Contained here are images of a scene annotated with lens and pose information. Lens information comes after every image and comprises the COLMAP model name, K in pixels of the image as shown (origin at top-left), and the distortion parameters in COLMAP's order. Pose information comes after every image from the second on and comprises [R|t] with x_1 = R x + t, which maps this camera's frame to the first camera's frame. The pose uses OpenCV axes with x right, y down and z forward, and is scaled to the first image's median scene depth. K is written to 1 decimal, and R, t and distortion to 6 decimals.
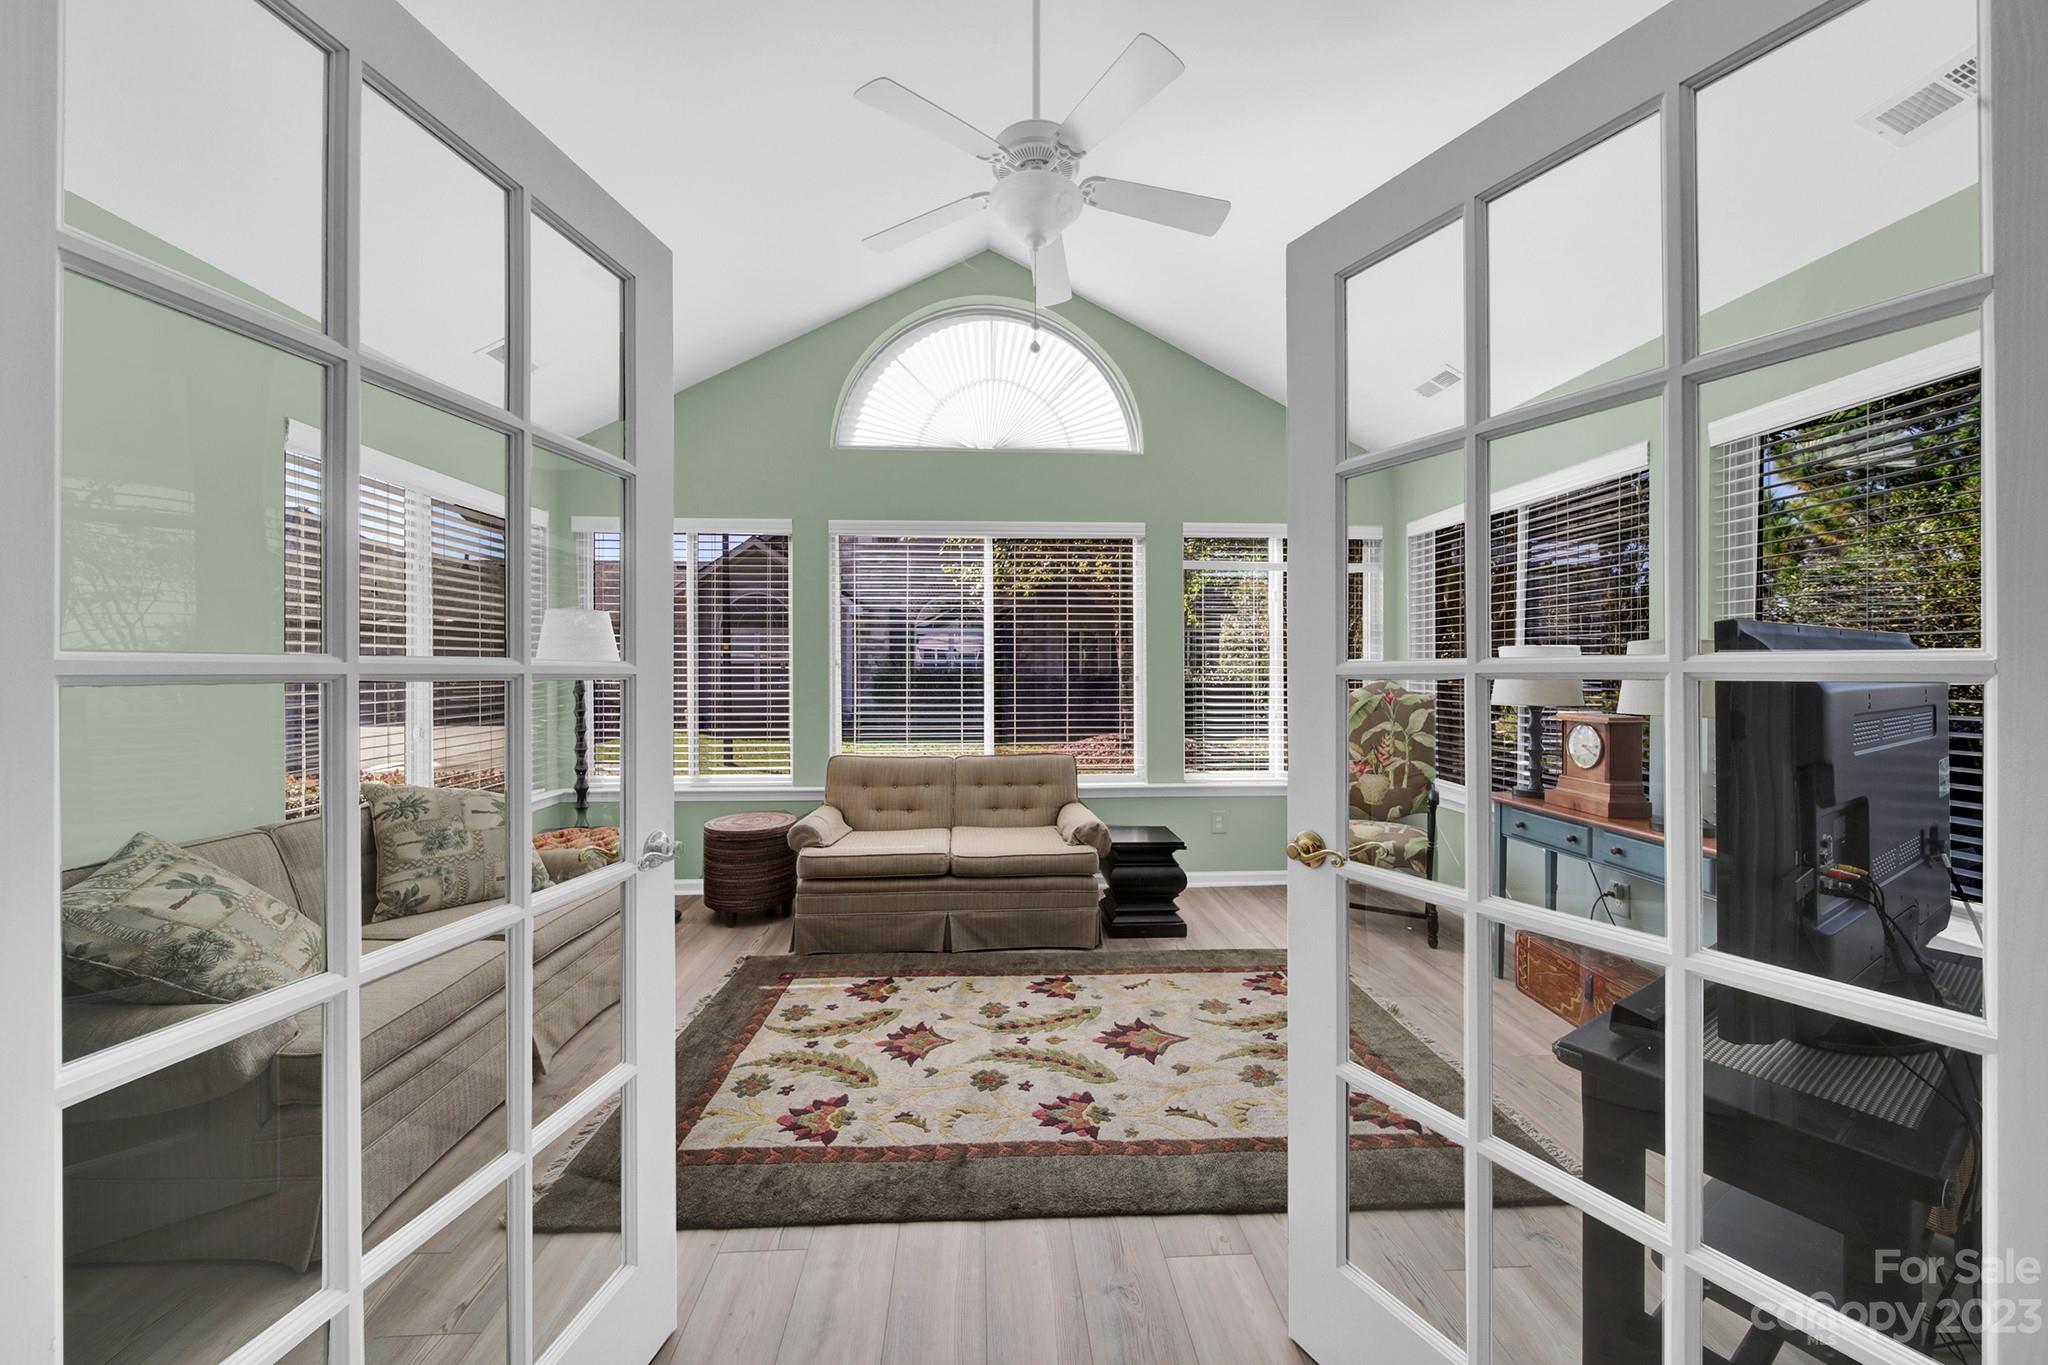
lens RADIAL K [[746.0, 0, 1023.1], [0, 746.0, 671.9], [0, 0, 1]] dist [0.000128, -0.000735]
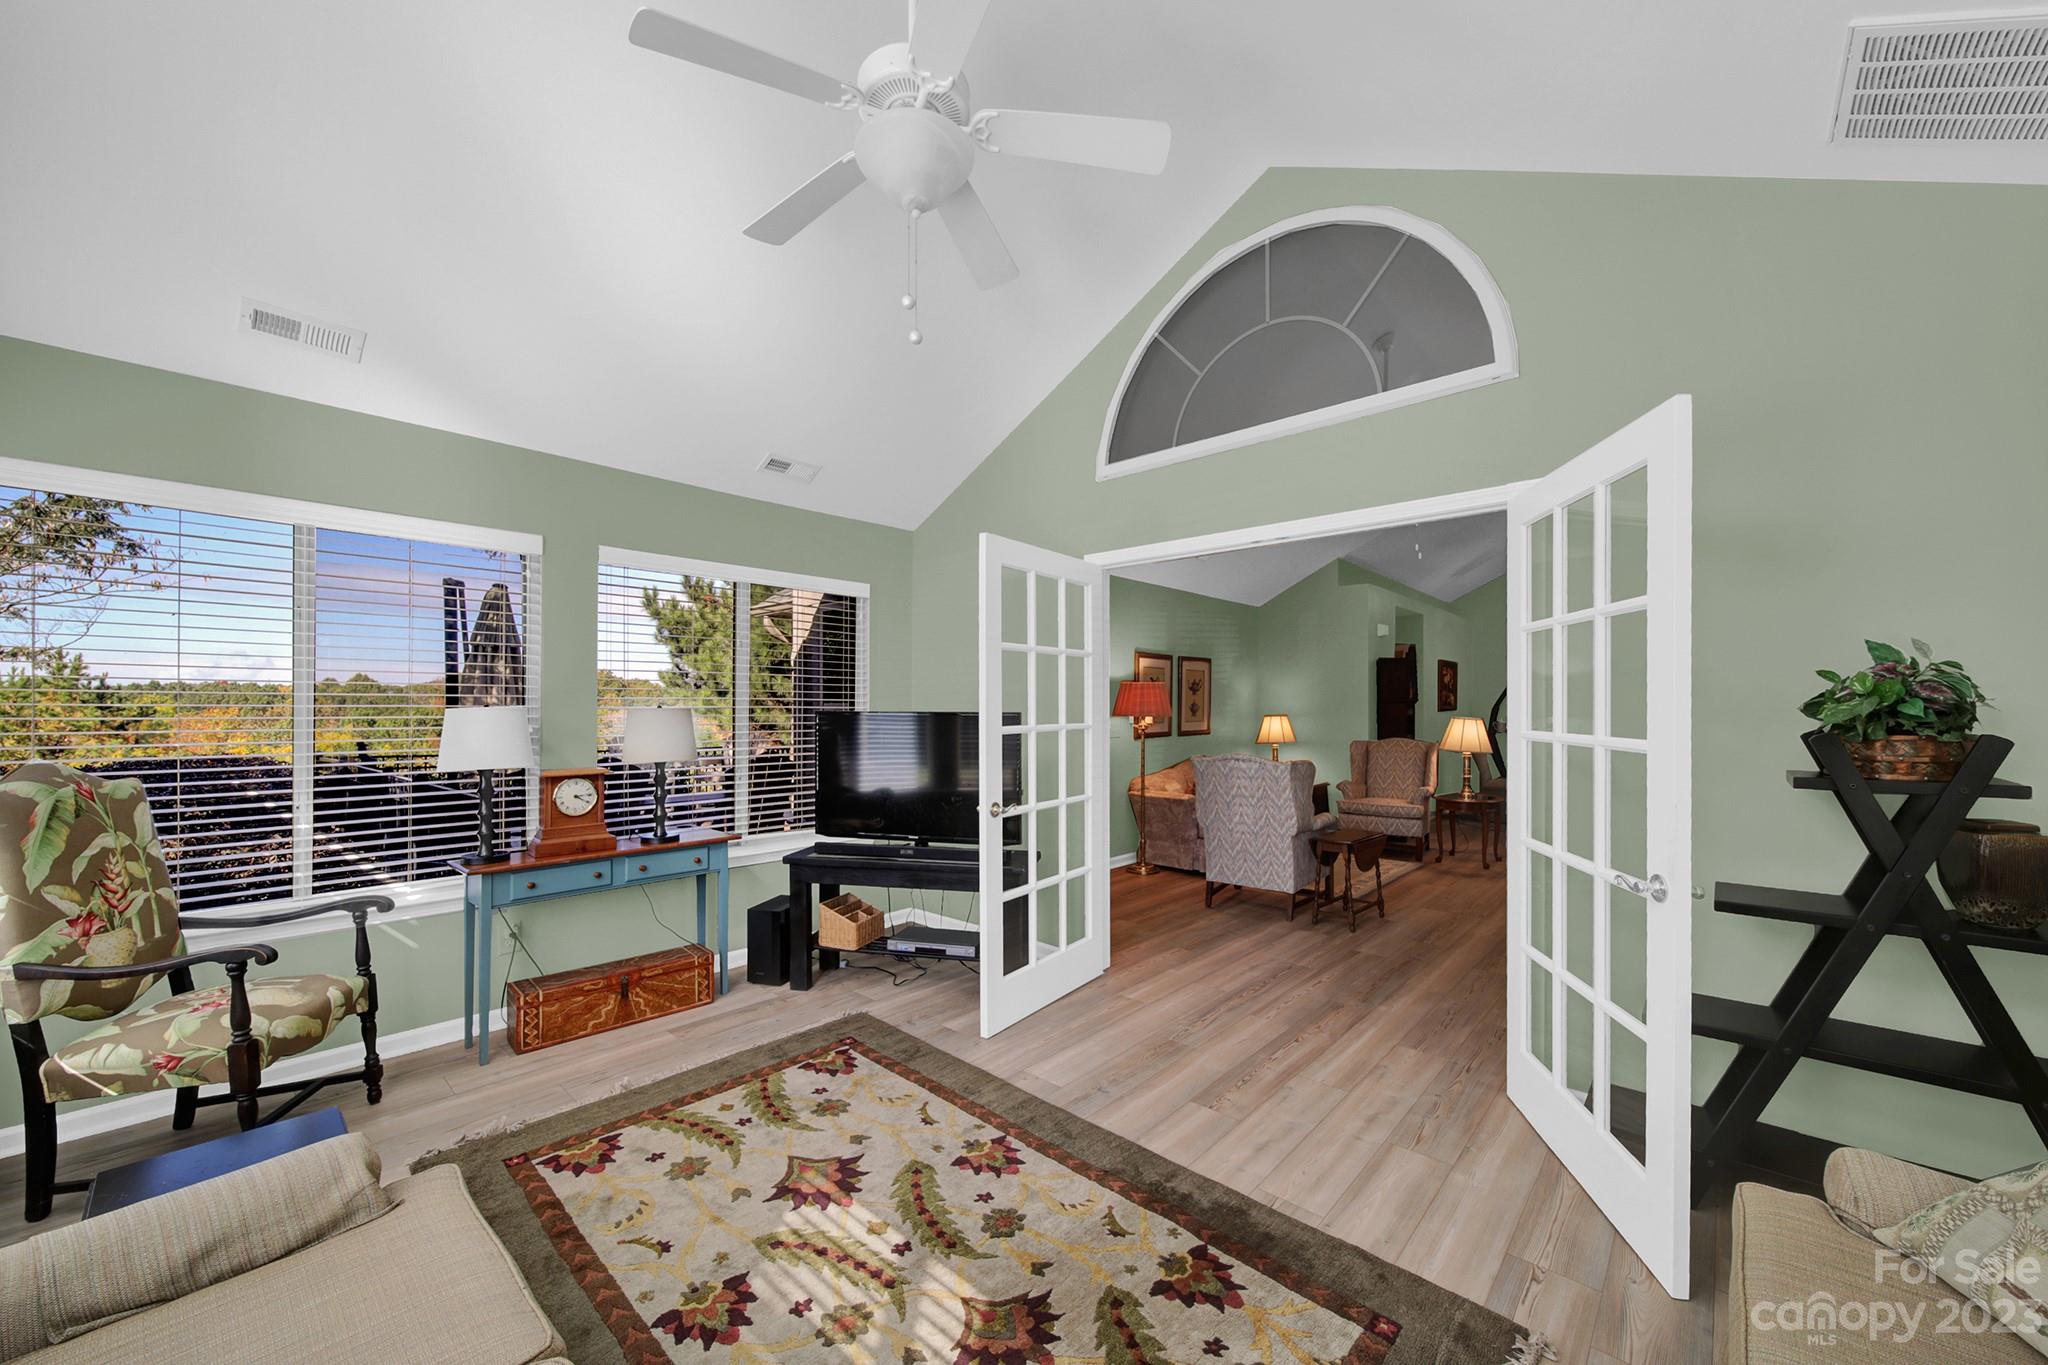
lens RADIAL K [[746.0, 0, 1029.5], [0, 746.0, 699.6], [0, 0, 1]] dist [0.000128, -0.000735]
pose [[-0.691028, 0.007749, 0.722787, -0.644160], [0.001789, 0.999958, -0.009009, -0.043599], [-0.722826, -0.004932, -0.691013, 1.465162]]
